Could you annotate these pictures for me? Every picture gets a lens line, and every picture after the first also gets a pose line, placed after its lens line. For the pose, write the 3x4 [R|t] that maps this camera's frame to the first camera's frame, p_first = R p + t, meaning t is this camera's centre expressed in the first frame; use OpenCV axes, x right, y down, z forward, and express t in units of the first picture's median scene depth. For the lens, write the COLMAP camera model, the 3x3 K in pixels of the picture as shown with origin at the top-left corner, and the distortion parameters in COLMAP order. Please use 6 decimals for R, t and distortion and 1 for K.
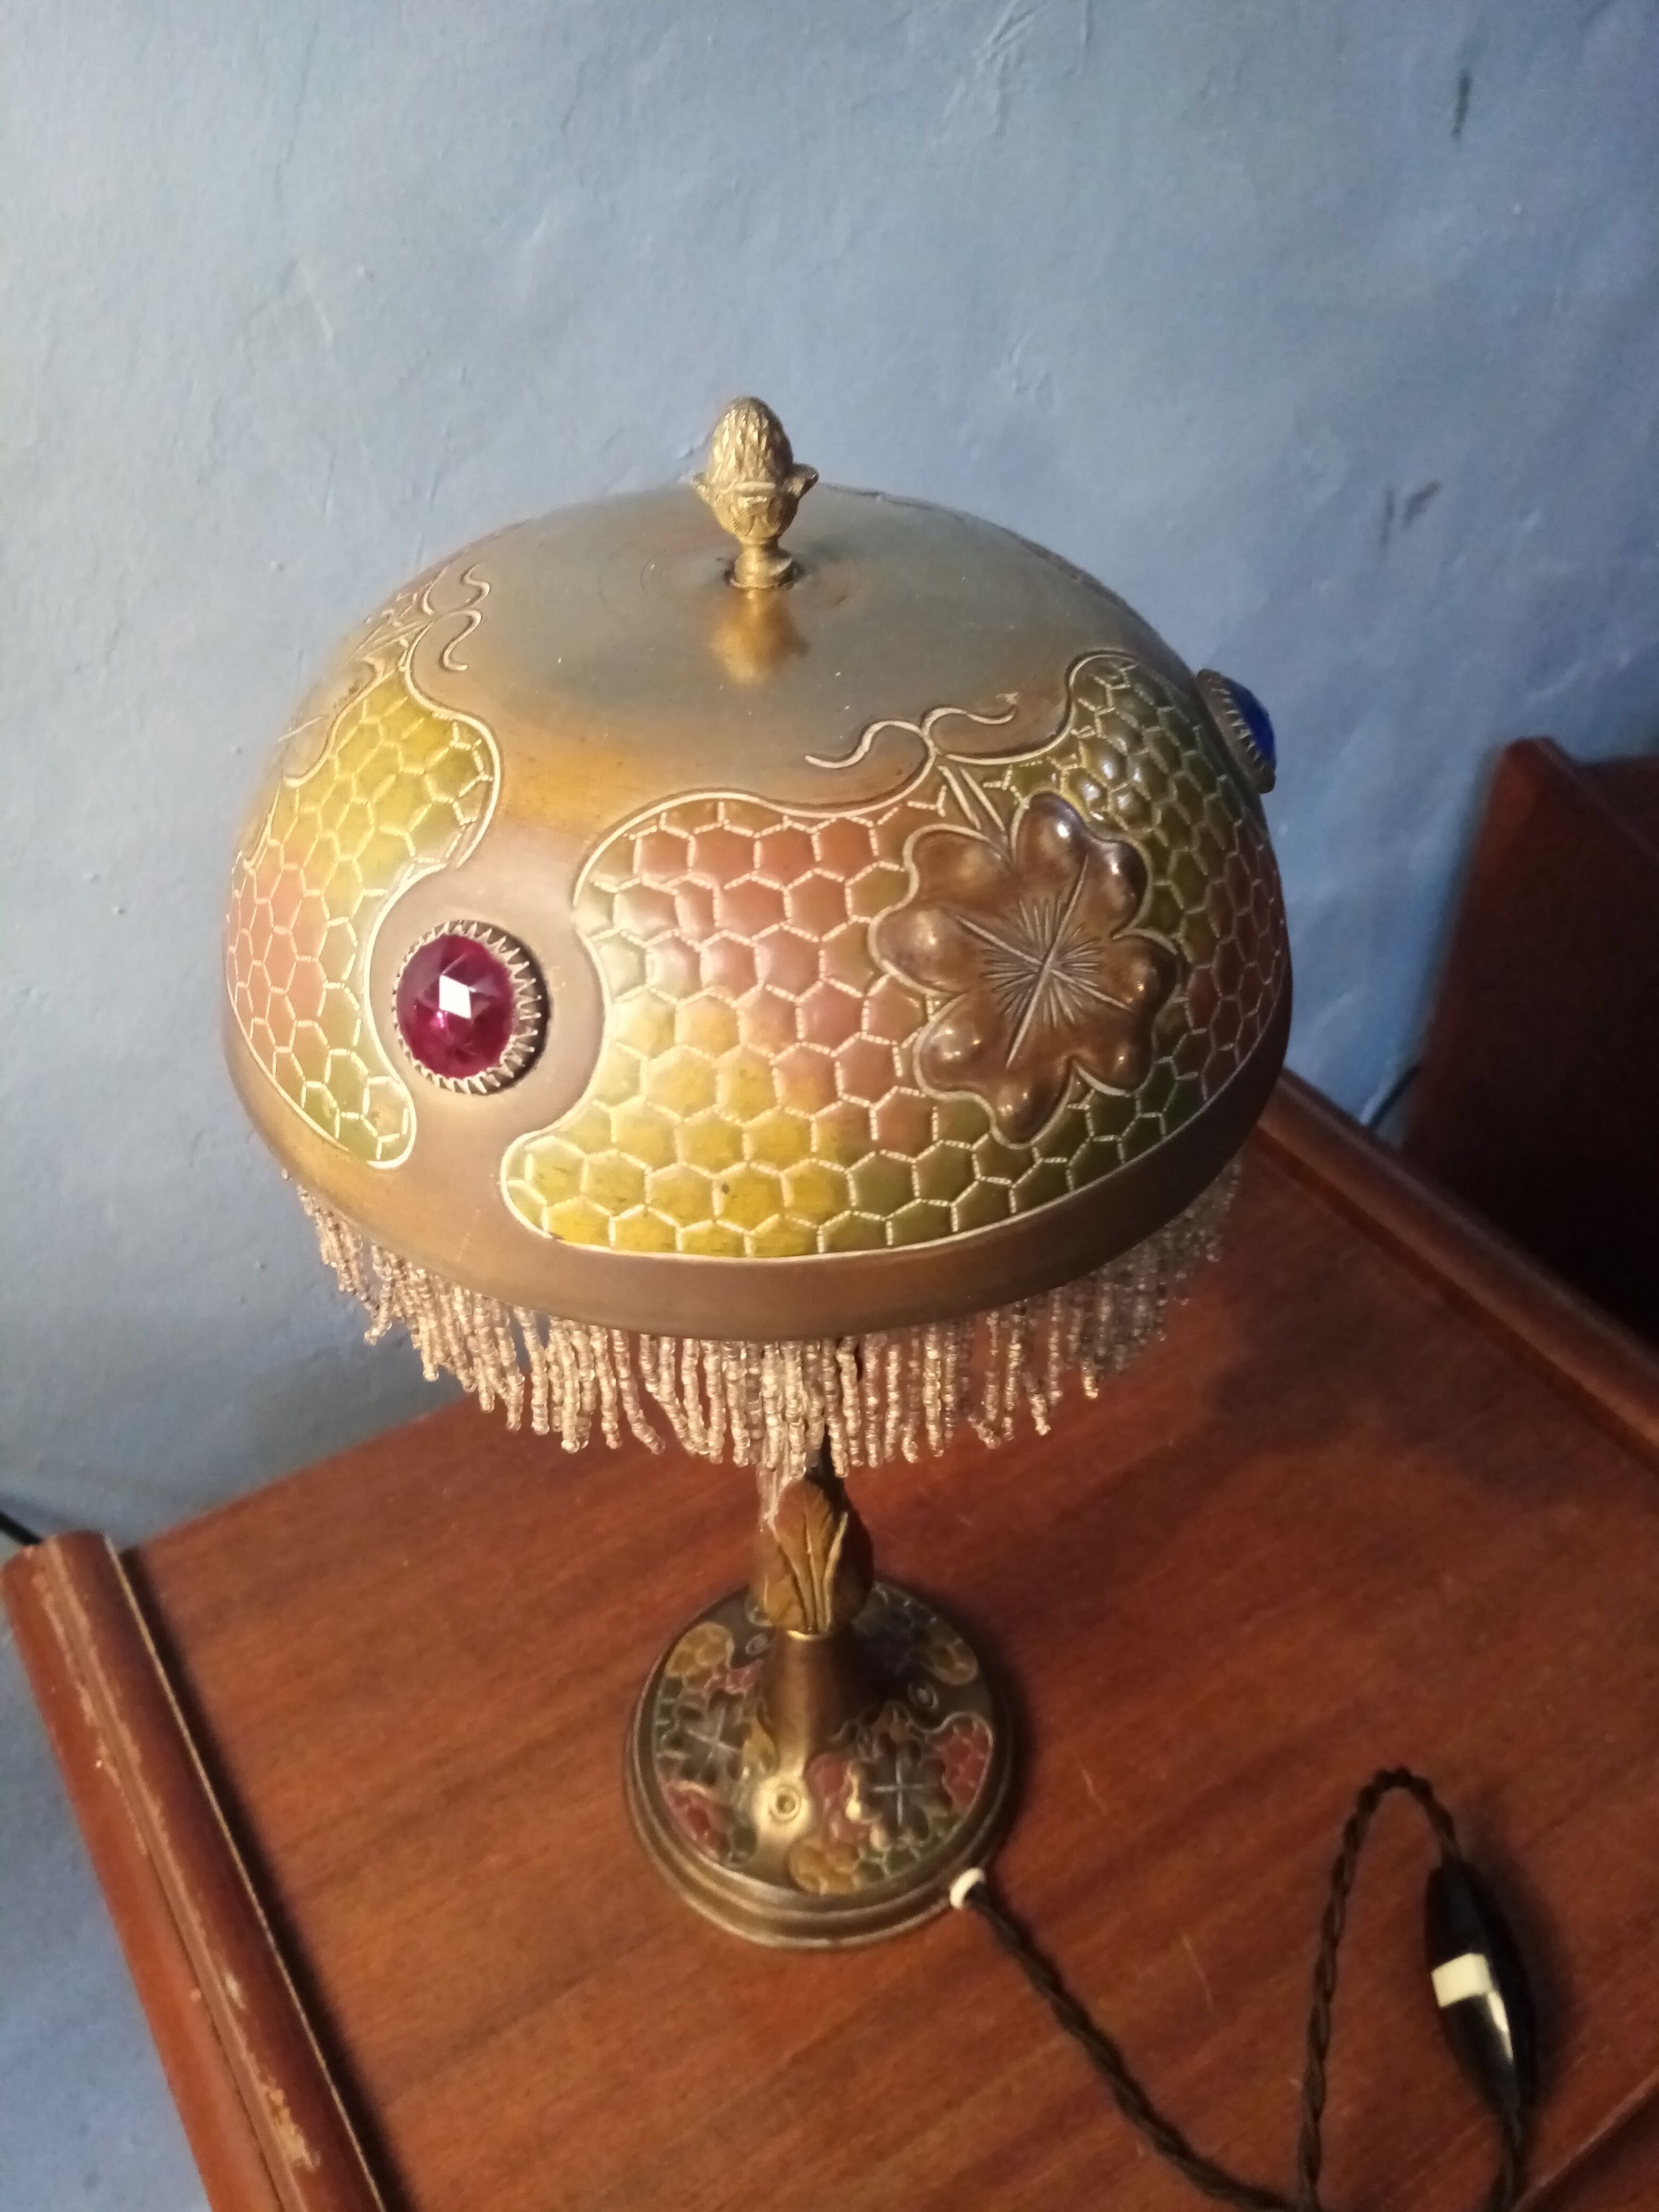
lens RADIAL K [[1816.1, 0, 831.4], [0, 1816.1, 1114.6], [0, 0, 1]] dist [0.033355, -0.072183]
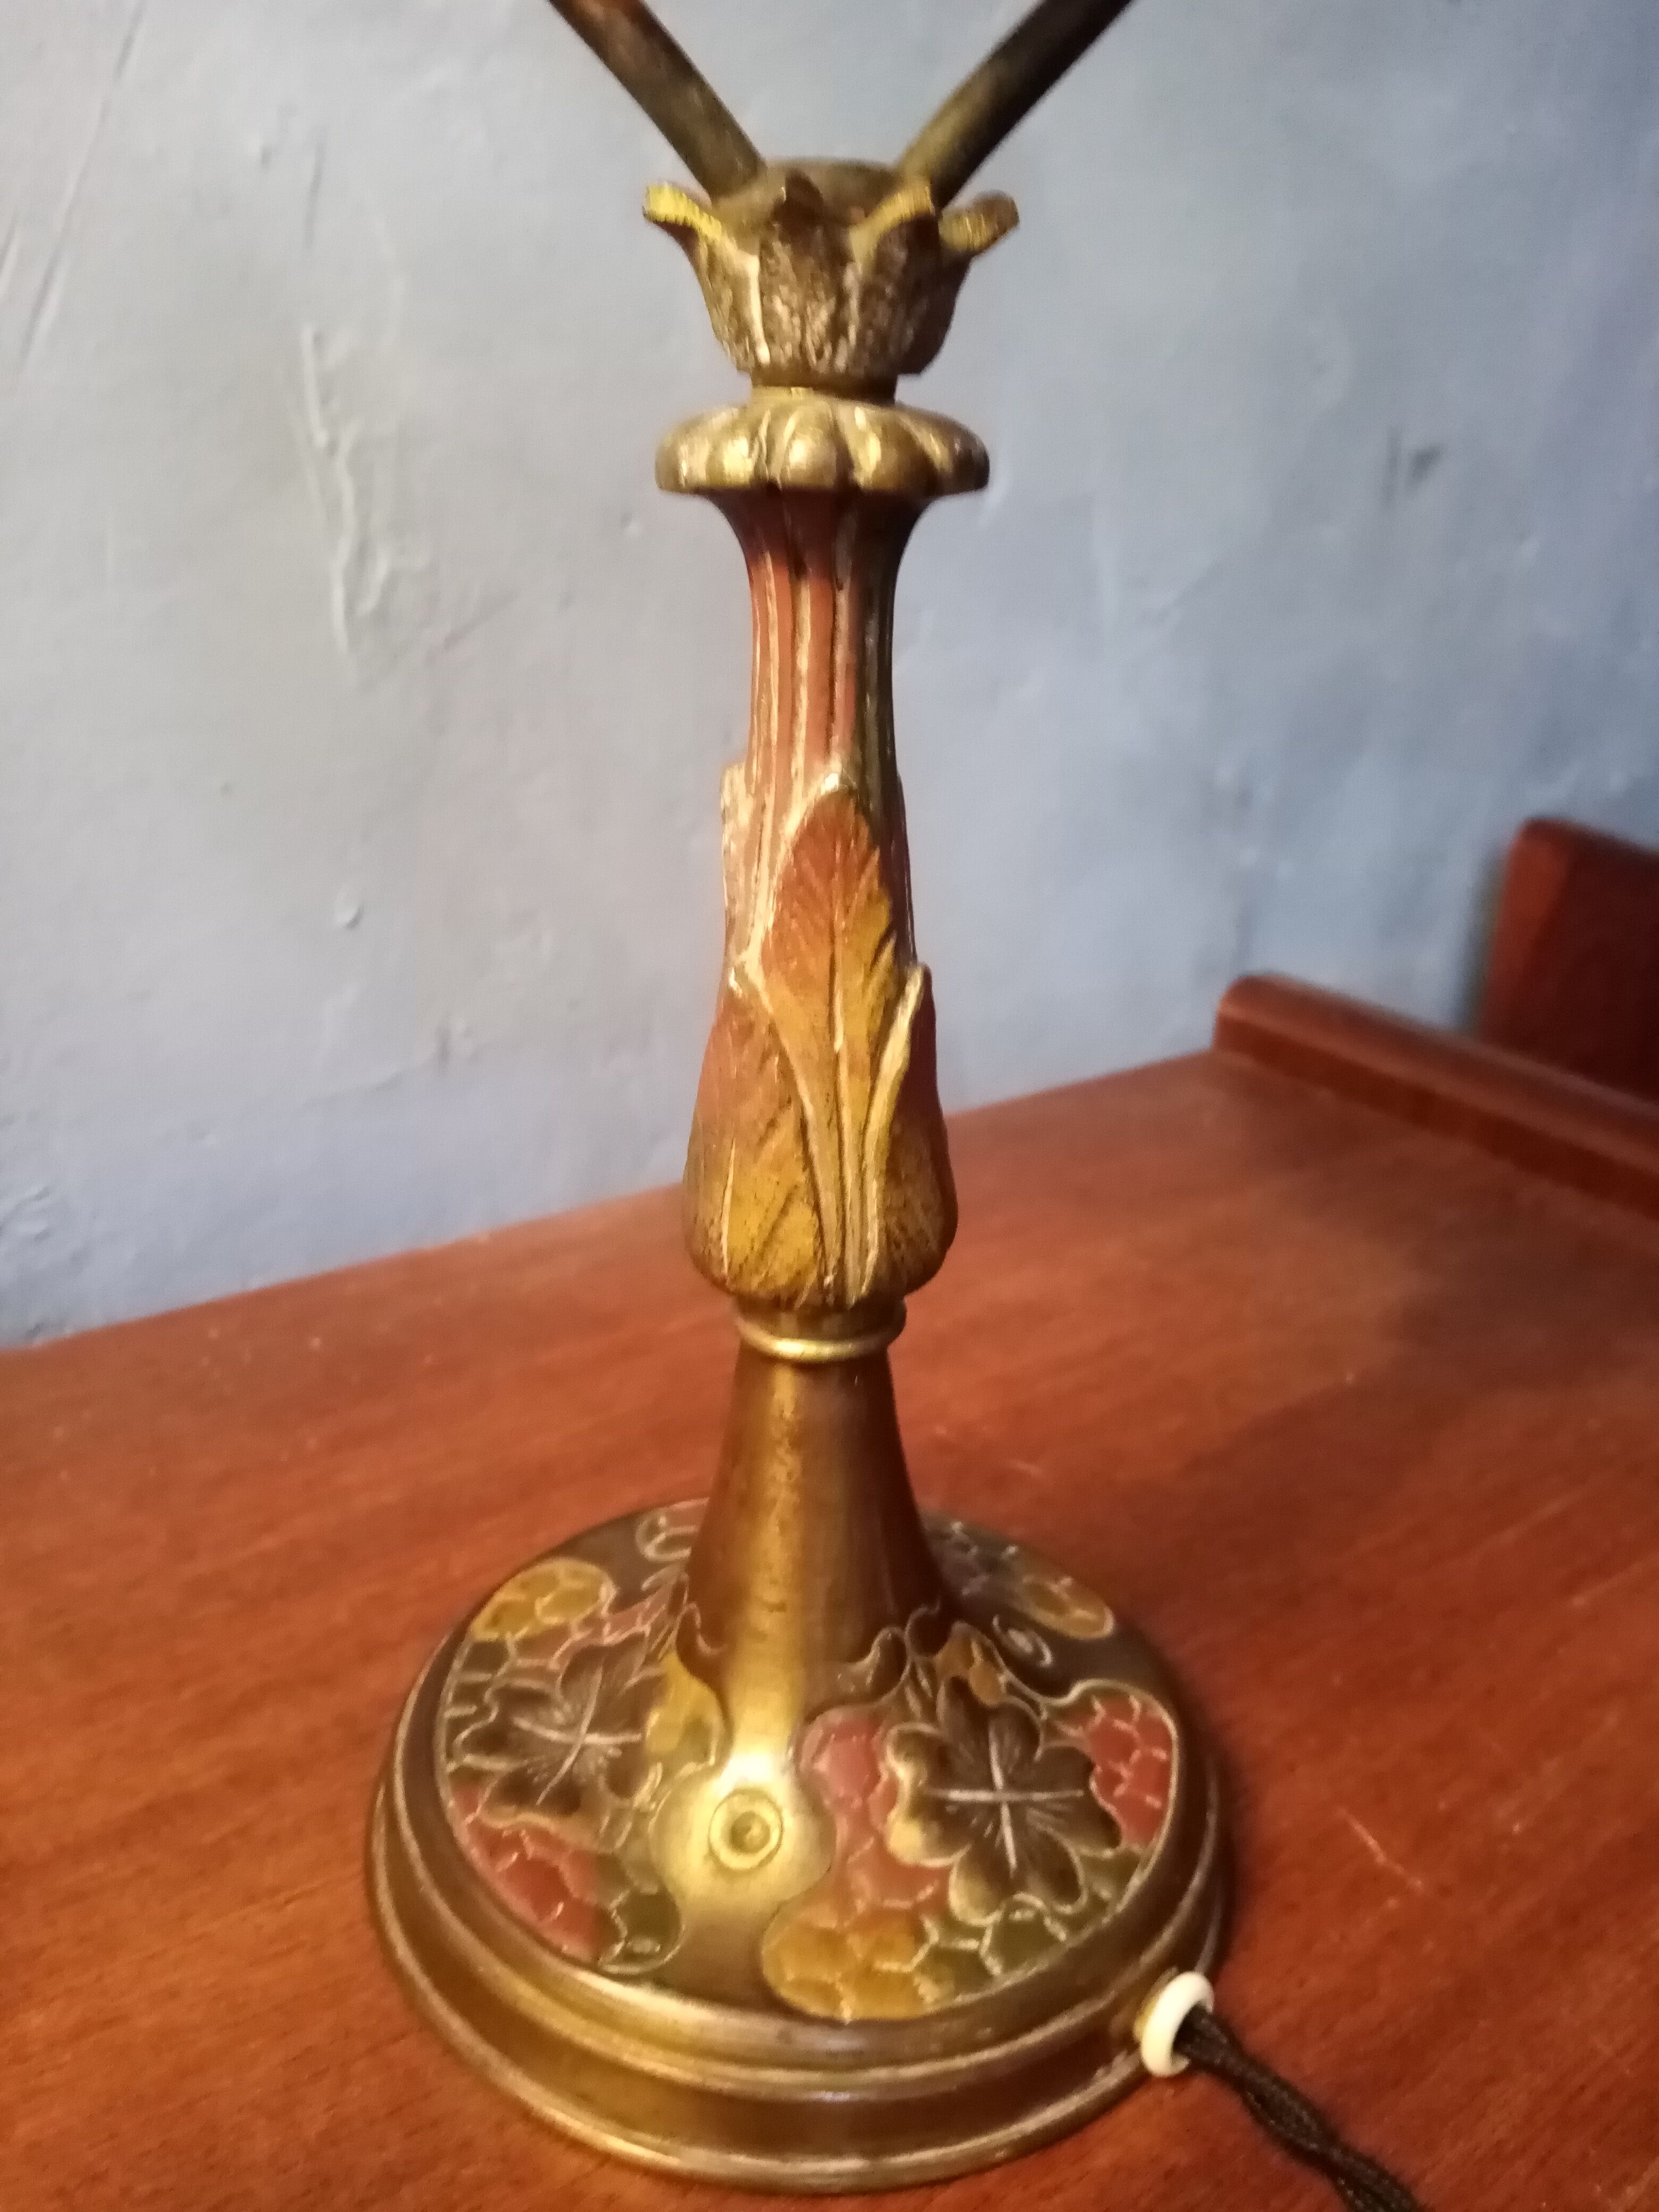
lens RADIAL K [[1816.1, 0, 837.6], [0, 1816.1, 1133.6], [0, 0, 1]] dist [0.033355, -0.072183]
pose [[0.994076, 0.016909, 0.107368, -0.053803], [0.018471, 0.947176, -0.320182, 0.365860], [-0.107110, 0.320268, 0.941252, 0.546846]]
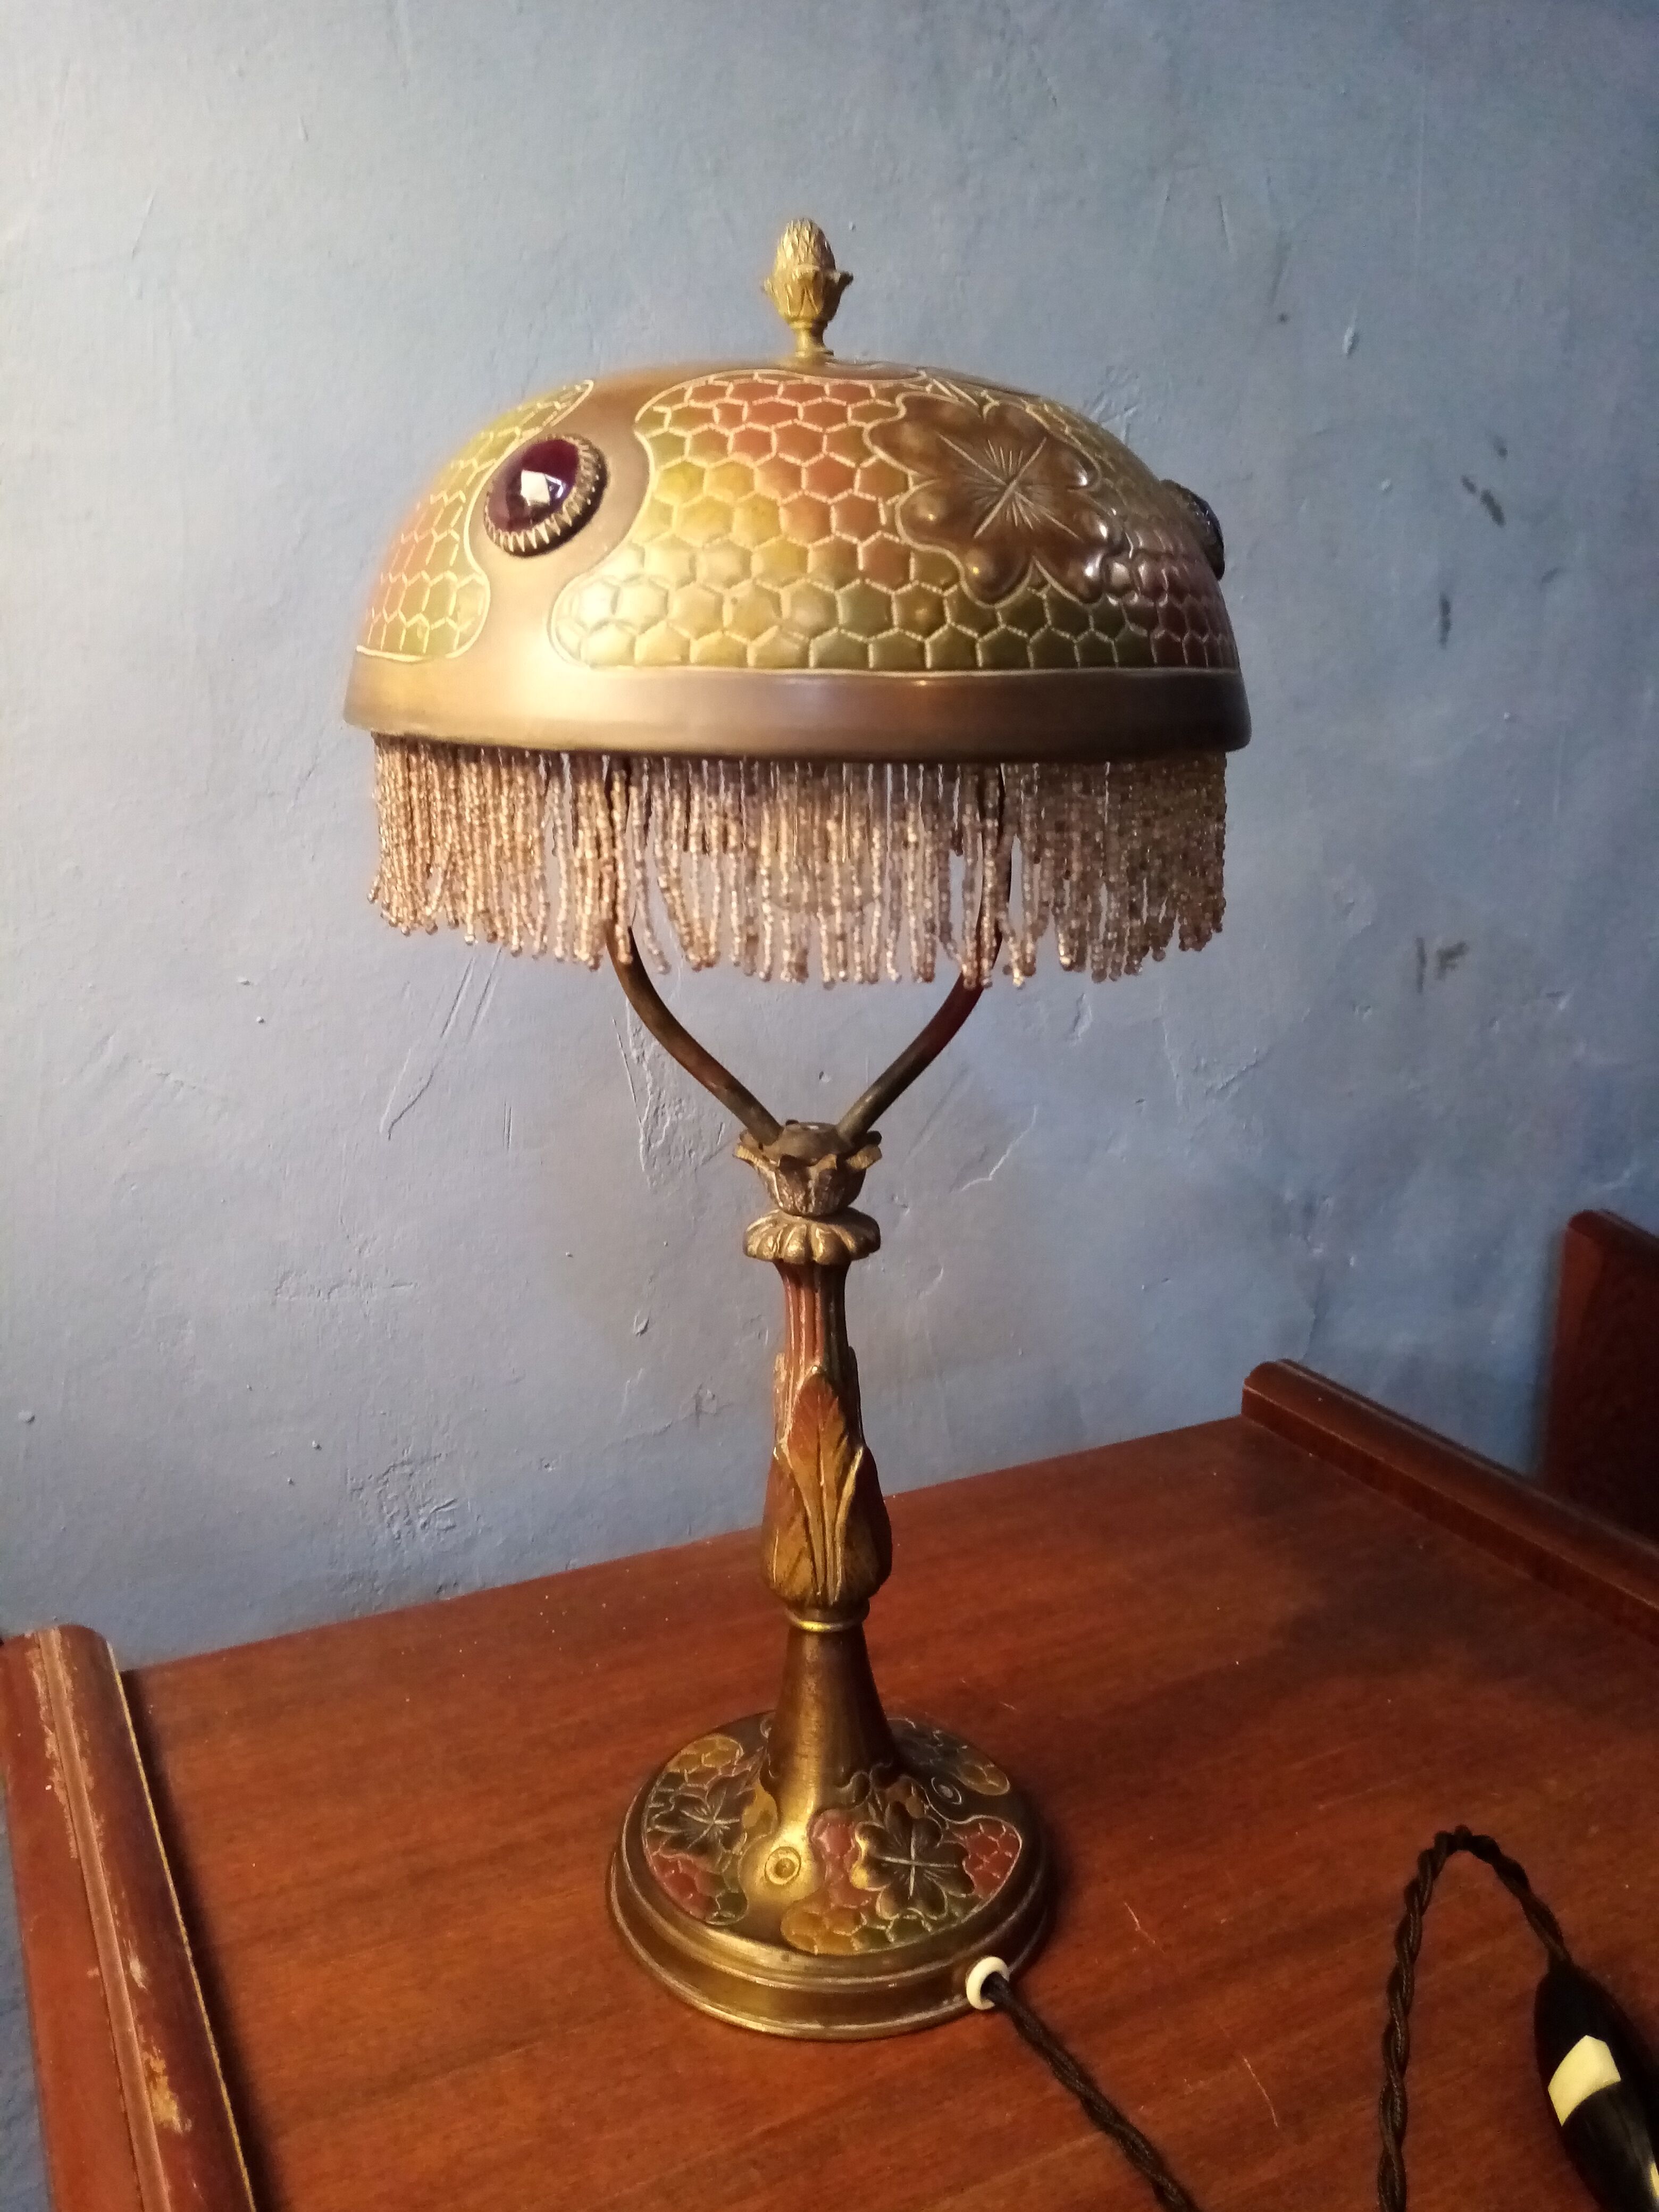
lens RADIAL K [[1816.1, 0, 818.7], [0, 1816.1, 1101.7], [0, 0, 1]] dist [0.033355, -0.072183]
pose [[0.995843, 0.030461, -0.085837, 0.057715], [-0.066698, 0.885672, -0.459497, 0.461645], [0.062027, 0.463312, 0.884022, 0.047500]]
